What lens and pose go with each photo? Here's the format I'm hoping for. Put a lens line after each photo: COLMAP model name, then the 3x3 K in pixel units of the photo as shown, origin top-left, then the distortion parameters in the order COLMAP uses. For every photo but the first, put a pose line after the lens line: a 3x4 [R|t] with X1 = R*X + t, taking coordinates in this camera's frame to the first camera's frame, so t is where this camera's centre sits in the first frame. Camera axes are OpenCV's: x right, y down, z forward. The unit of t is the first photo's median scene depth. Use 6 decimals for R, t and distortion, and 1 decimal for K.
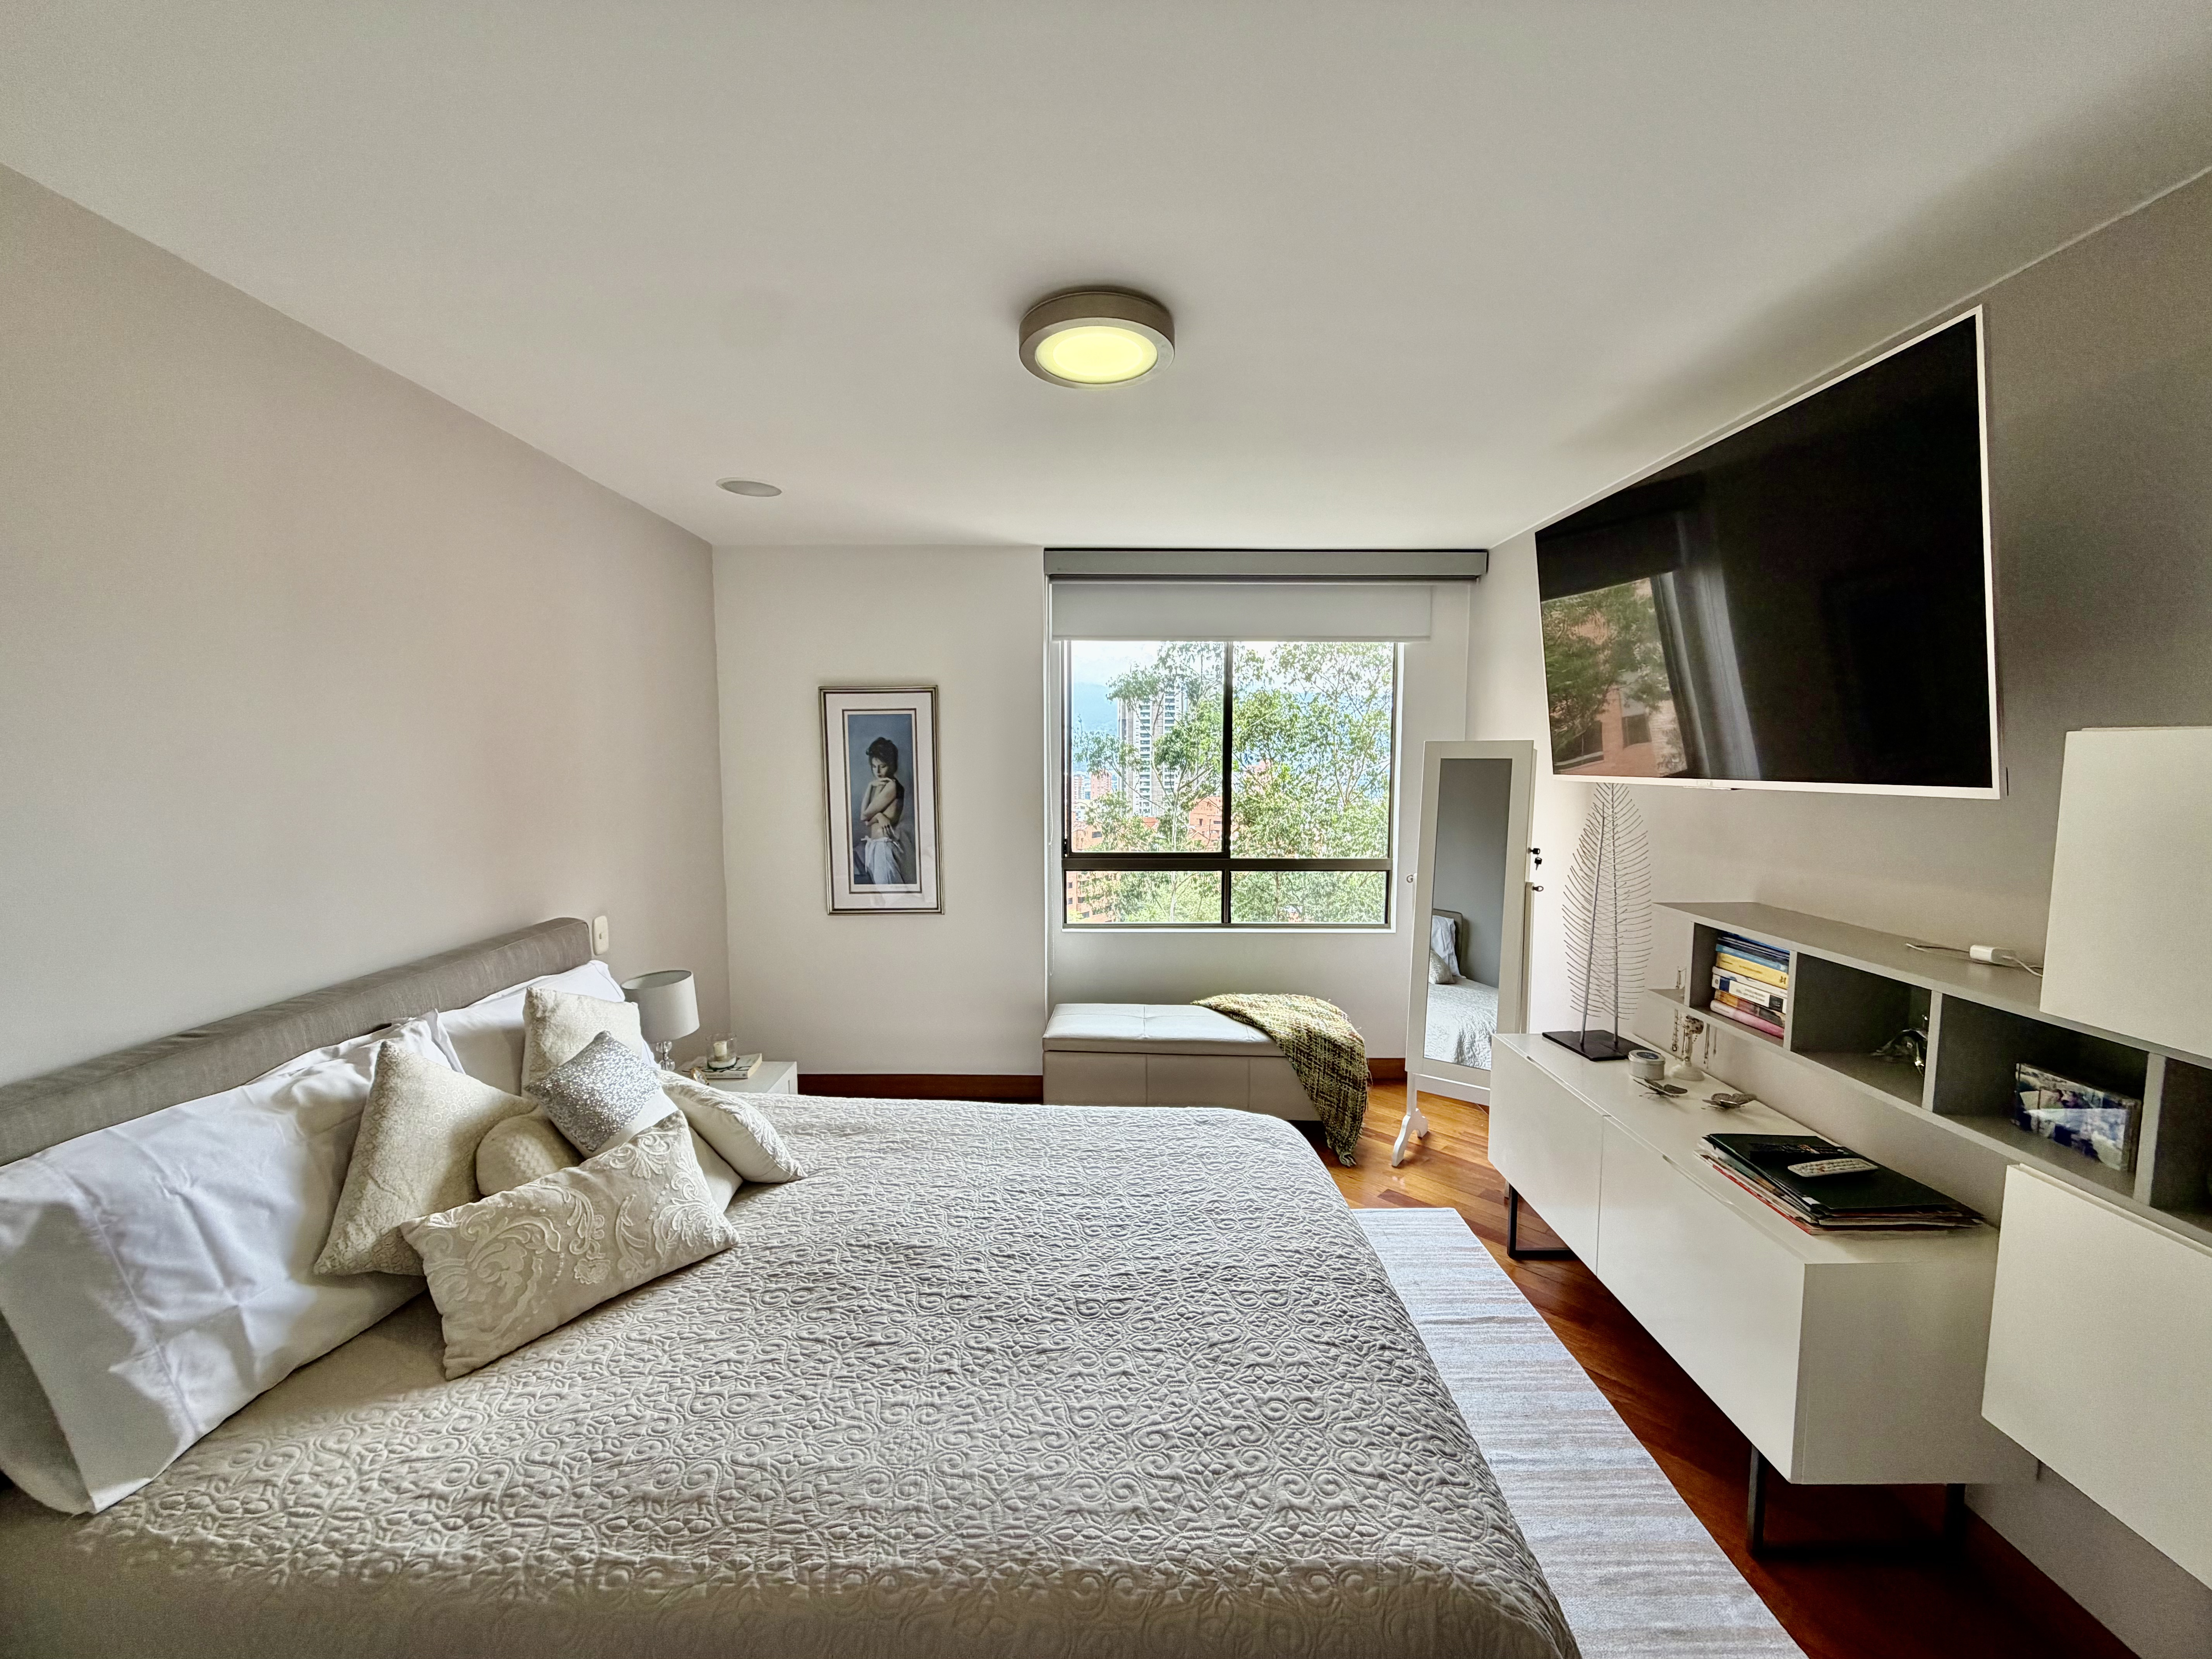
lens RADIAL K [[878.1, 0, 1099.4], [0, 878.1, 831.6], [0, 0, 1]] dist [-0.000596, -0.000295]
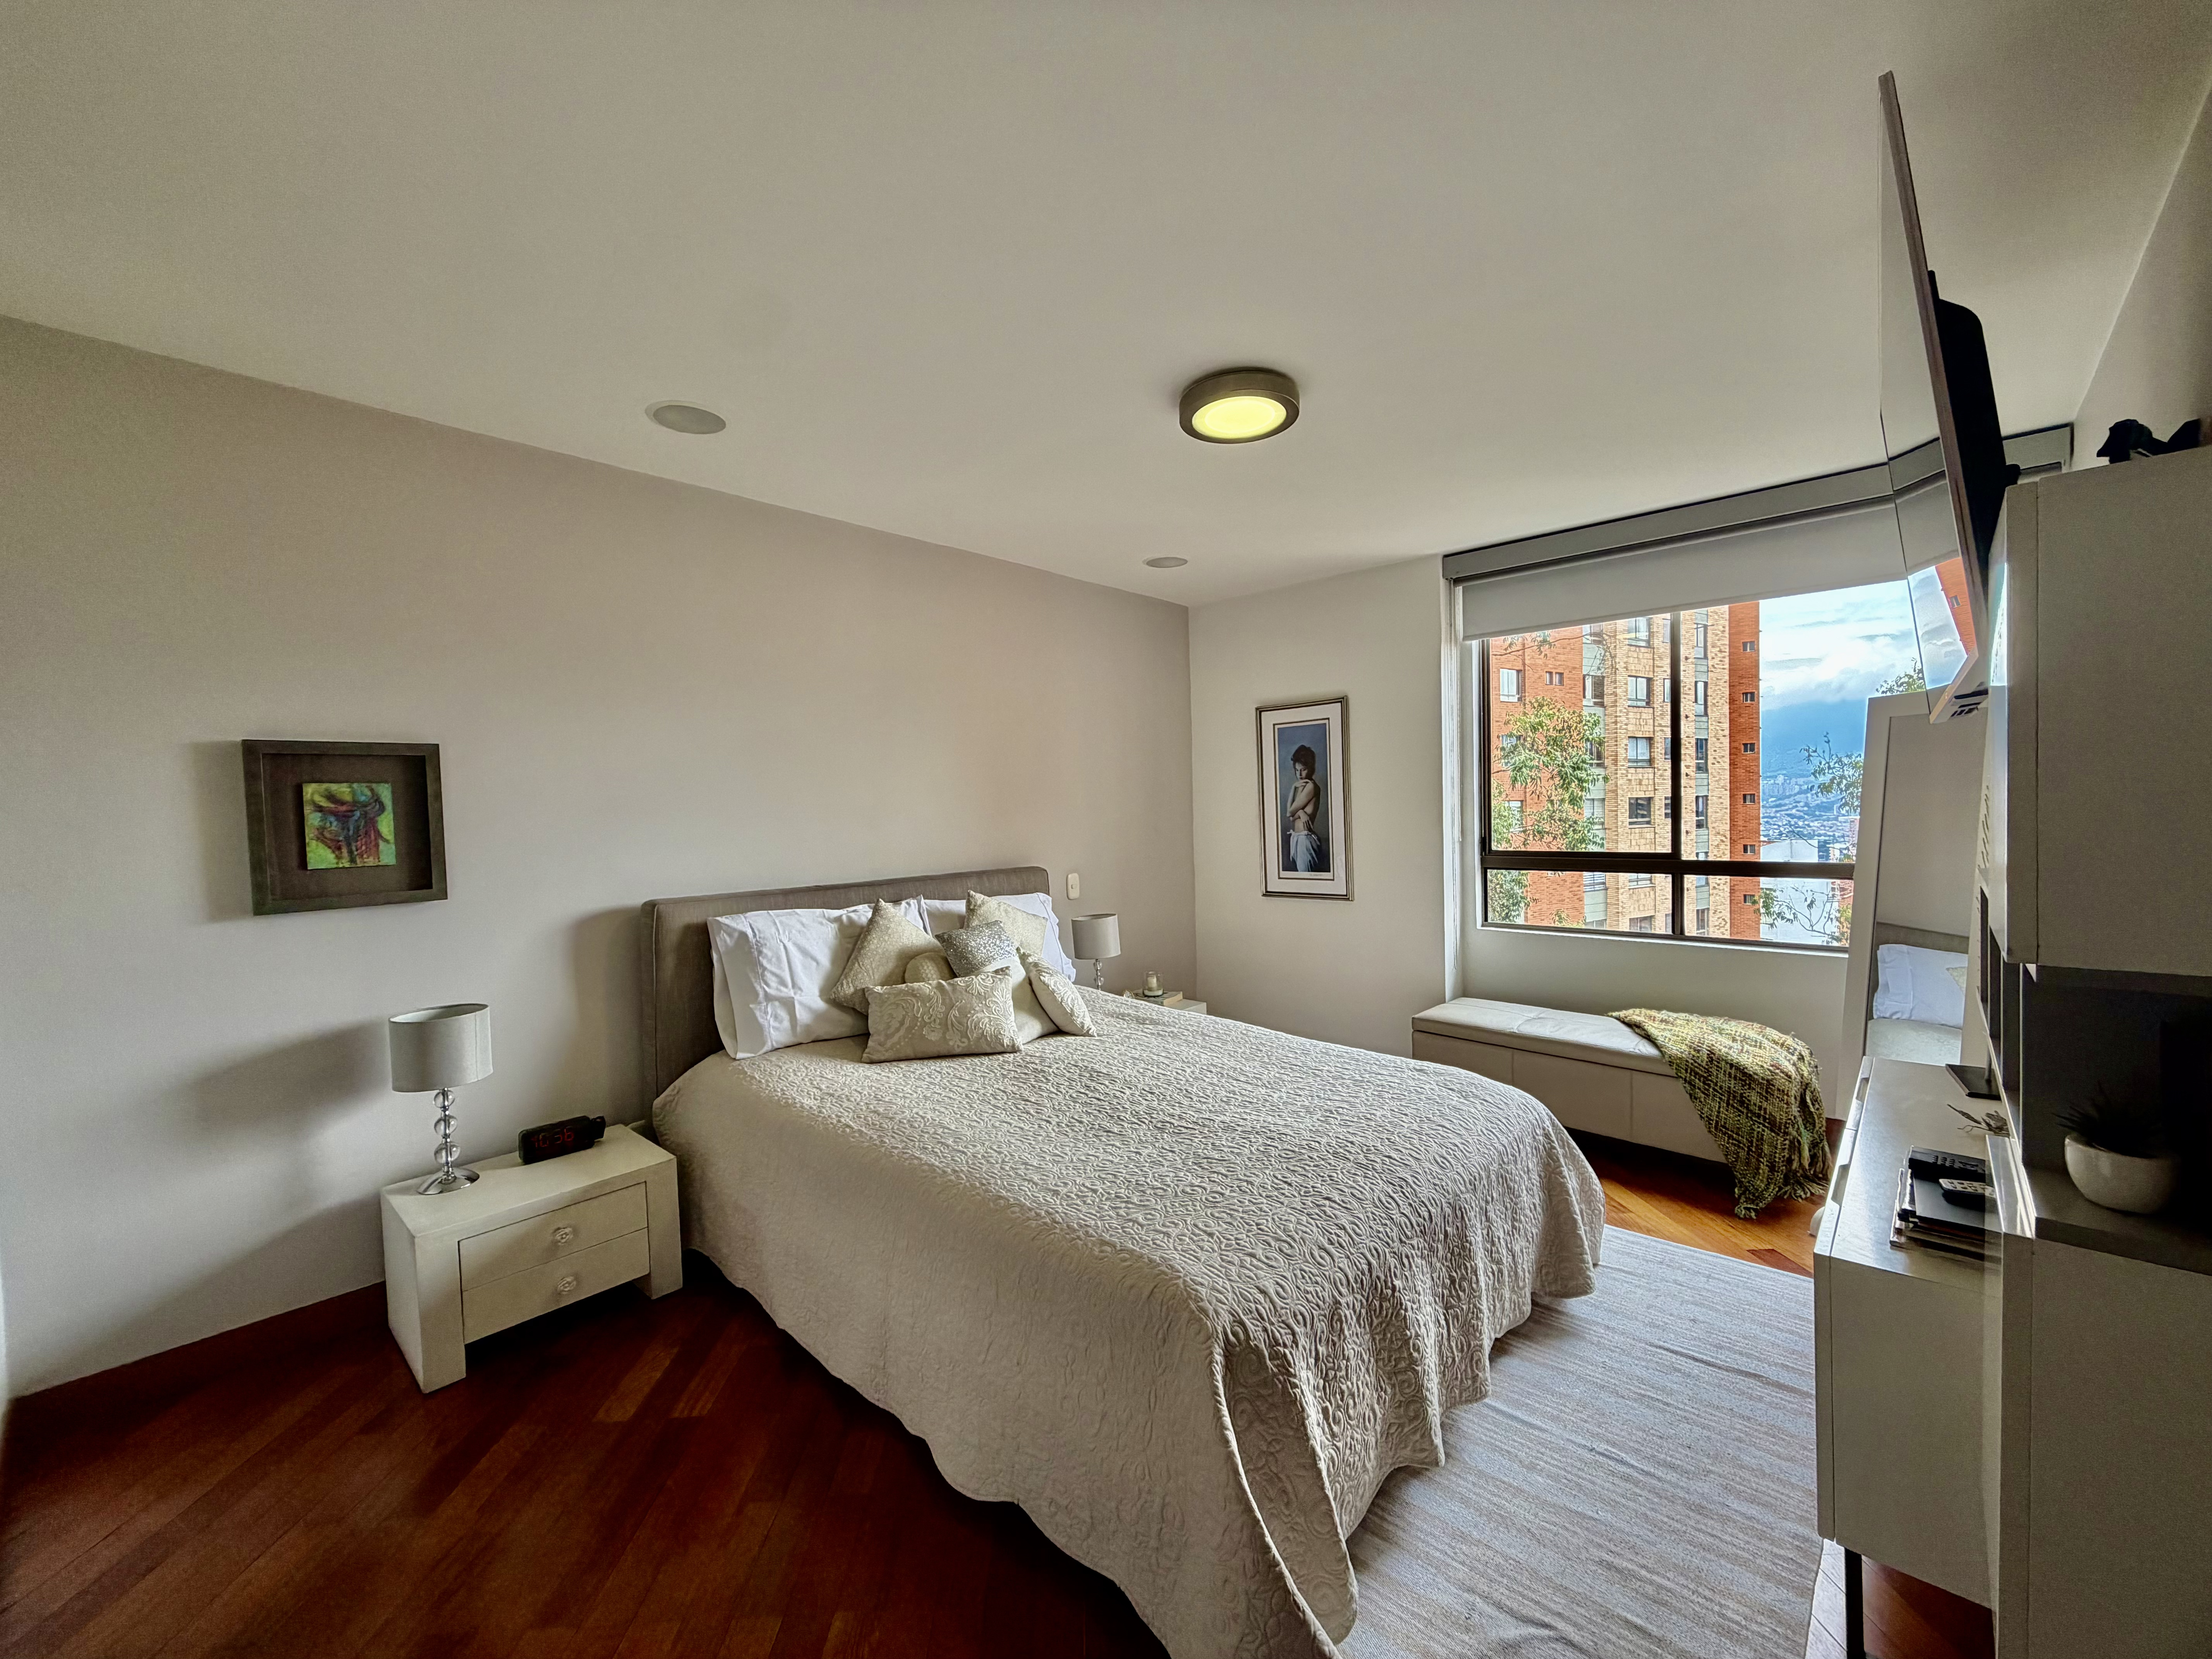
lens RADIAL K [[878.1, 0, 1099.4], [0, 878.1, 831.6], [0, 0, 1]] dist [-0.000596, -0.000295]
pose [[0.730339, 0.000328, -0.683085, 0.588557], [-0.037242, 0.998532, -0.039339, 0.106087], [0.682069, 0.054170, 0.729278, -0.050025]]
